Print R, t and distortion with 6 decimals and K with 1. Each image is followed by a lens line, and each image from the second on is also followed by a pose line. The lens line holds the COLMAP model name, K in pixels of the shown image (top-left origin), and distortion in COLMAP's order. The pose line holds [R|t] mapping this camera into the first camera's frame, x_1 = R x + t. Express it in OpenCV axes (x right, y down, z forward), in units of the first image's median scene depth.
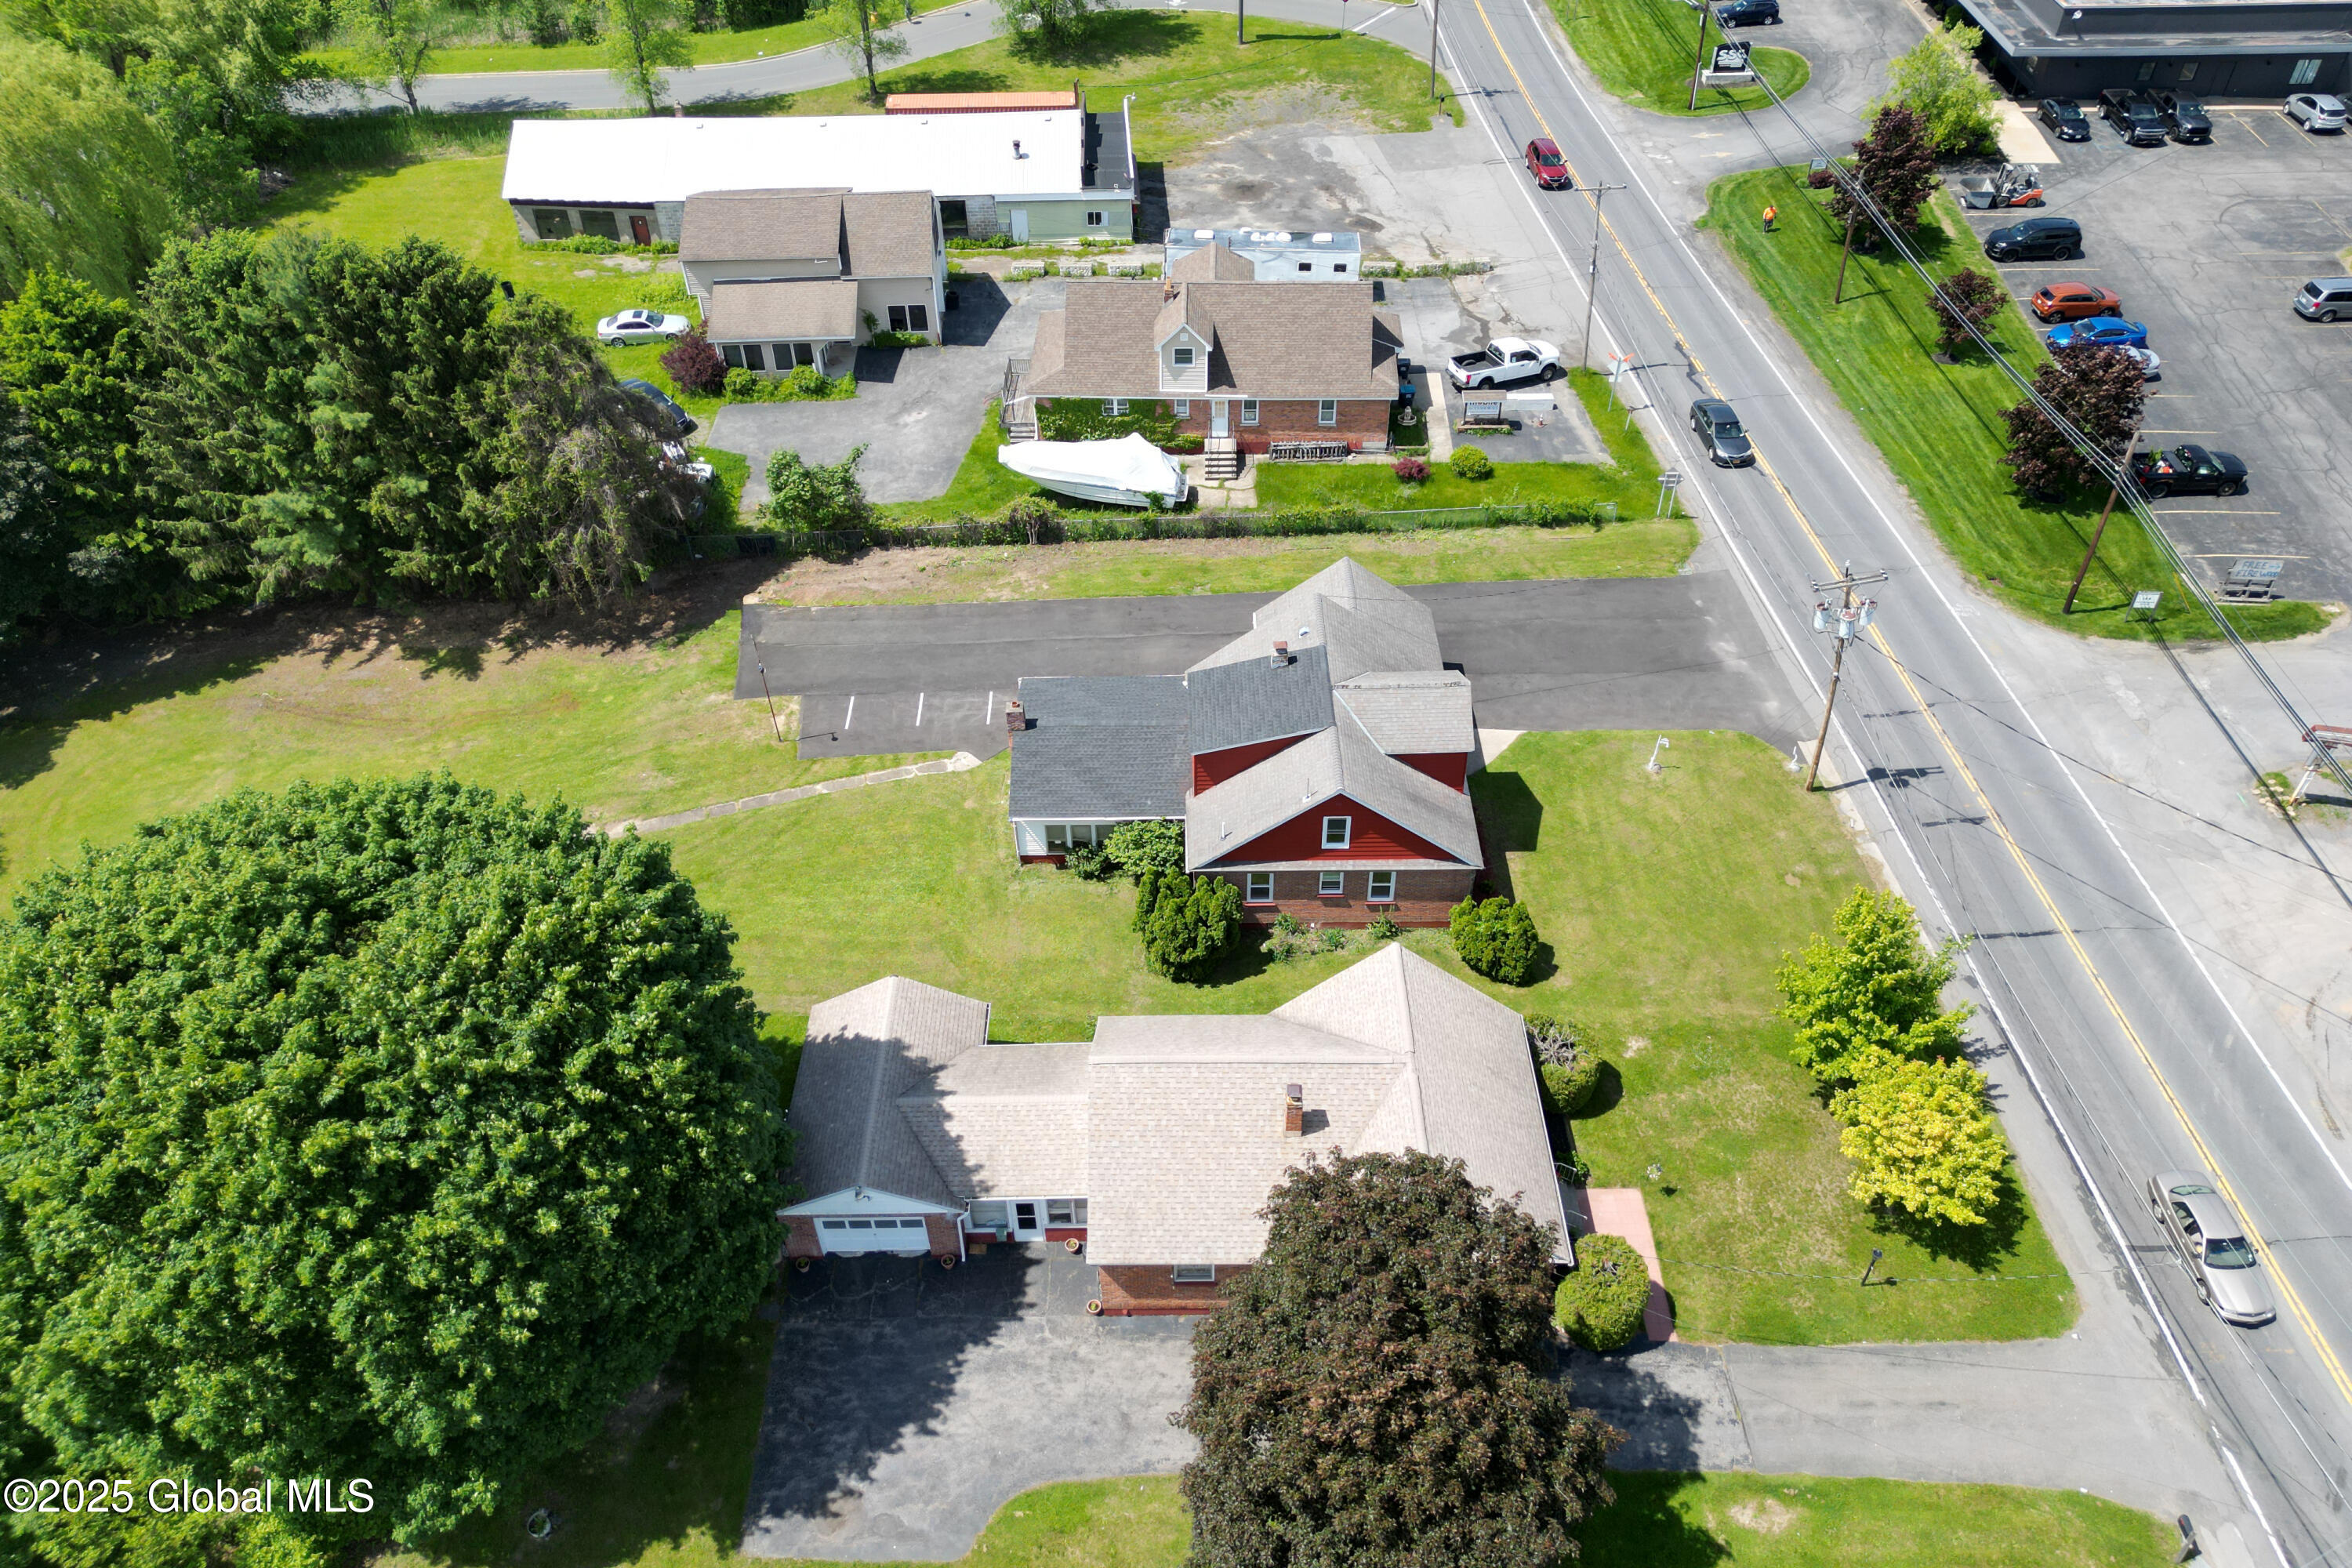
lens RADIAL K [[1648.7, 0, 1176.0], [0, 1648.7, 784.0], [0, 0, 1]] dist [0.053246, -0.053770]
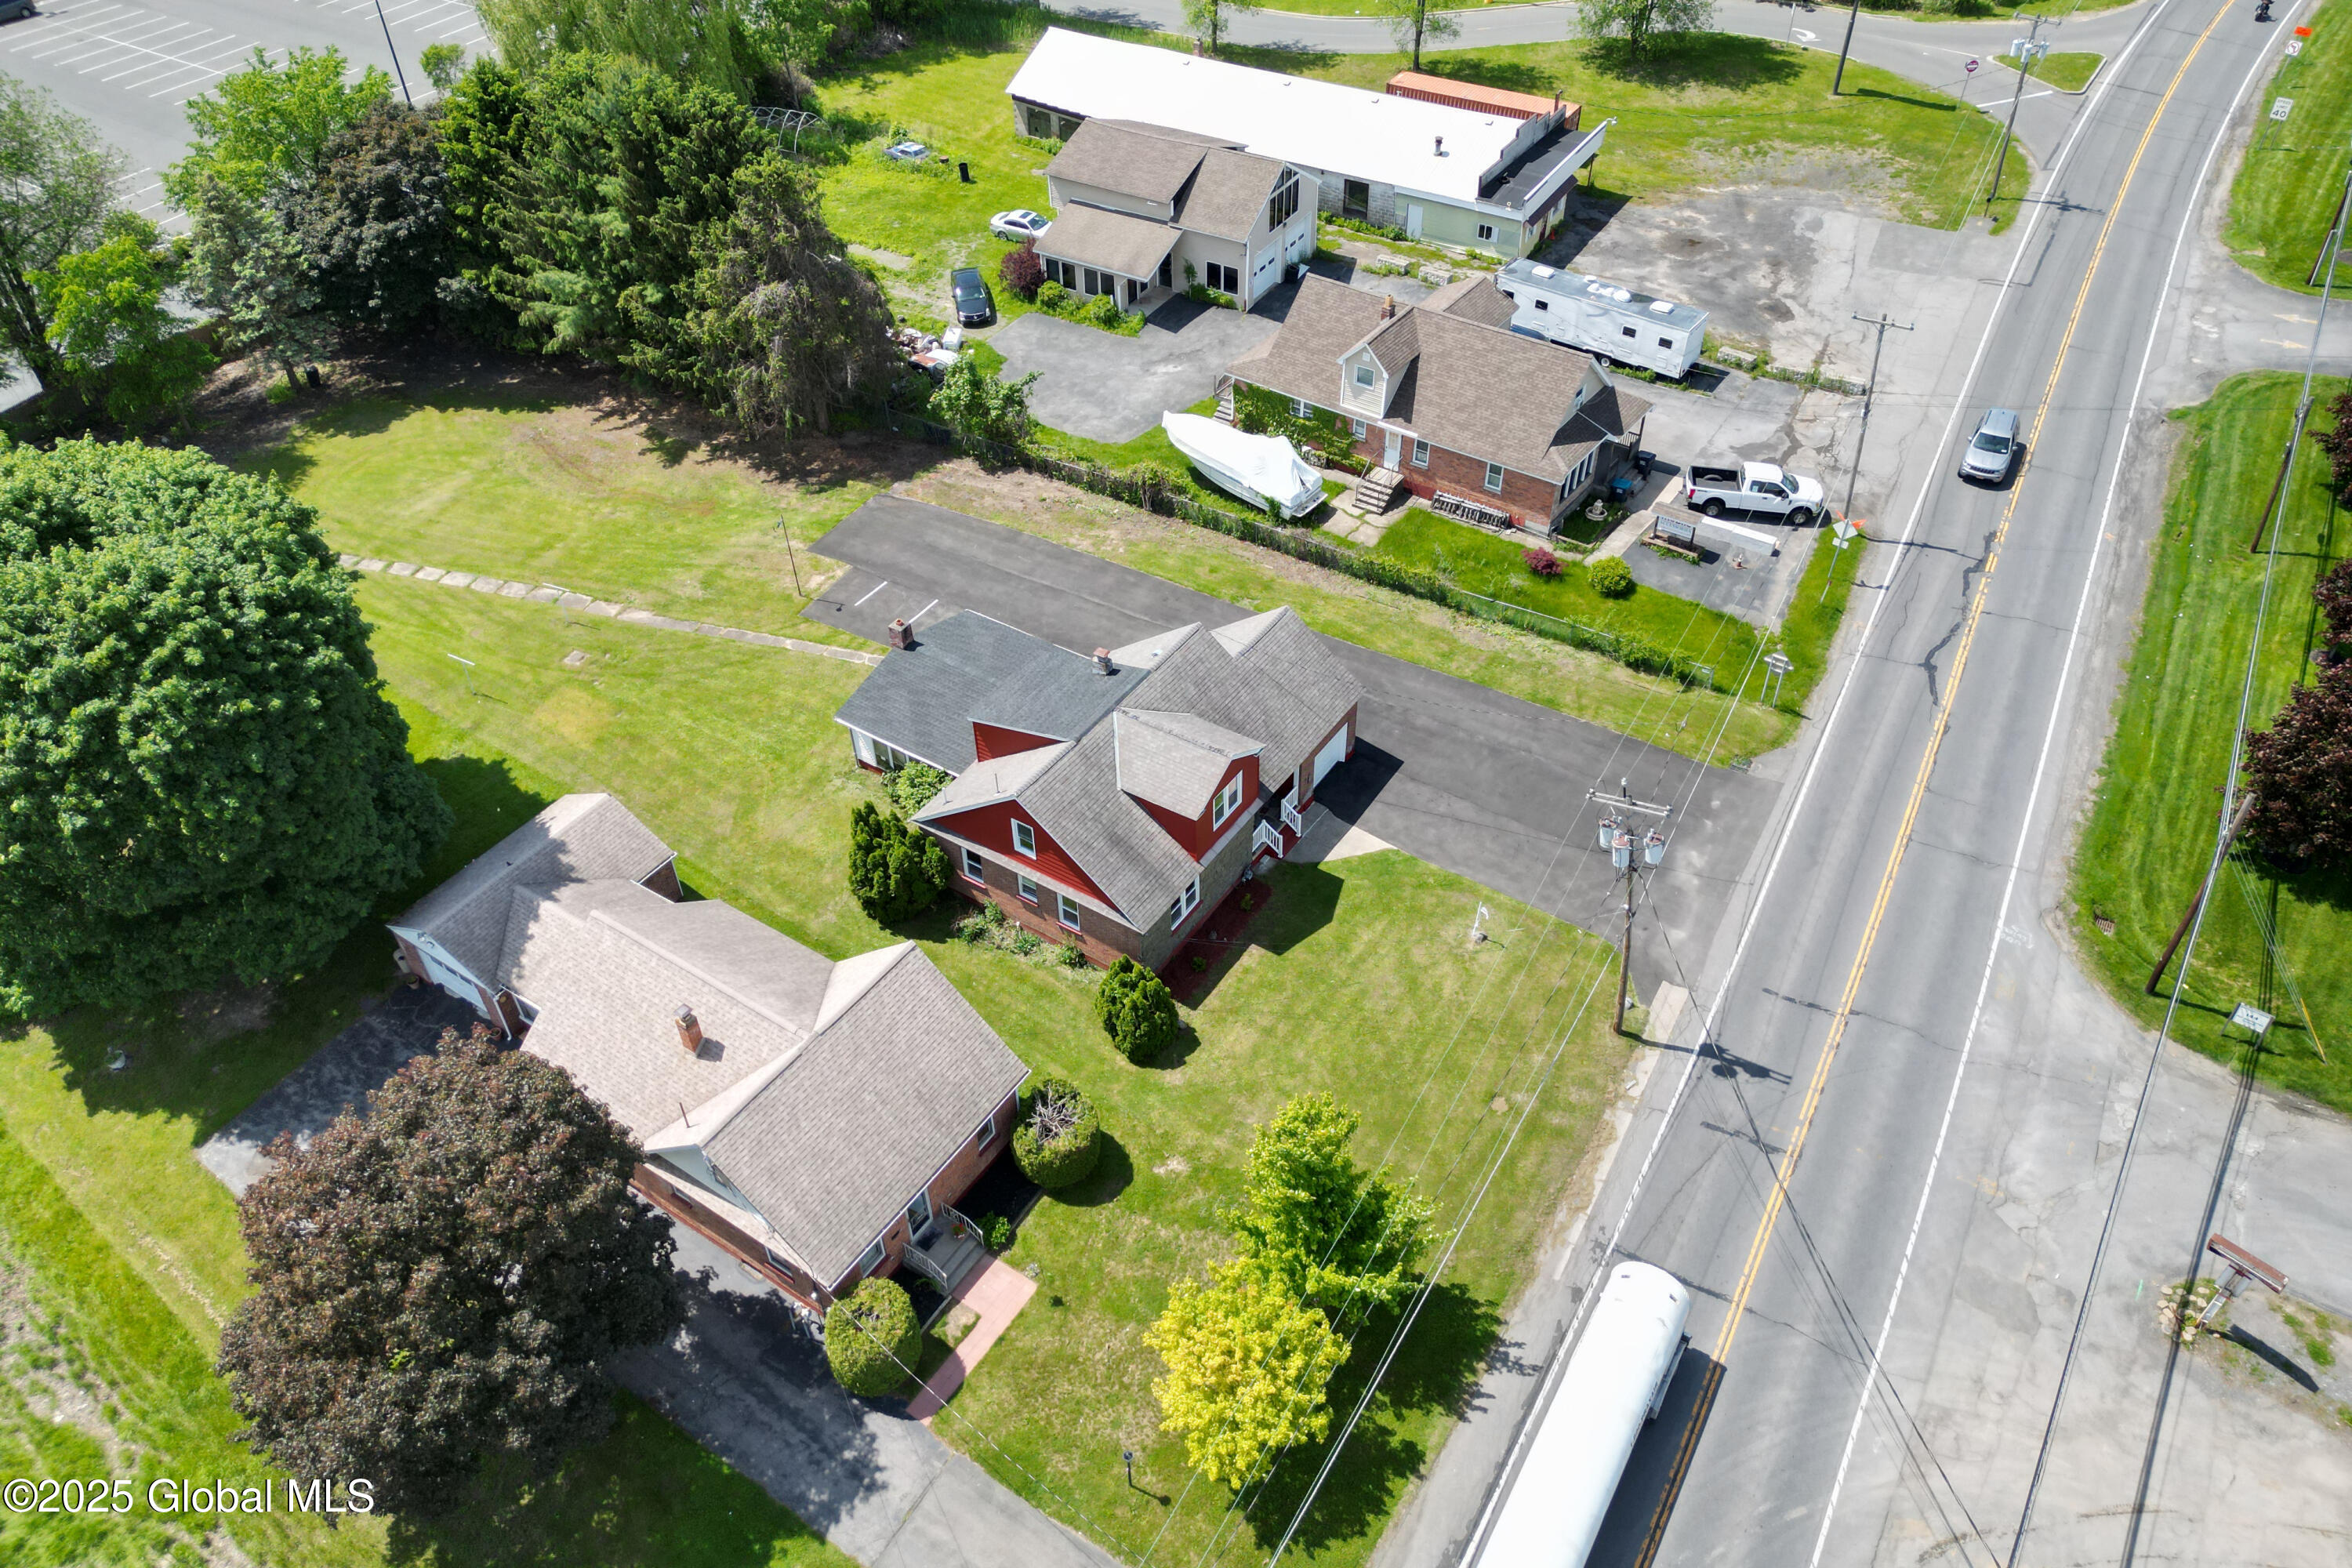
lens RADIAL K [[1648.7, 0, 1176.0], [0, 1648.7, 784.0], [0, 0, 1]] dist [0.053246, -0.053770]
pose [[0.829030, 0.372485, -0.417091, 0.415657], [-0.365804, 0.925377, 0.099322, -0.096375], [0.422963, 0.070232, 0.903421, 0.099062]]
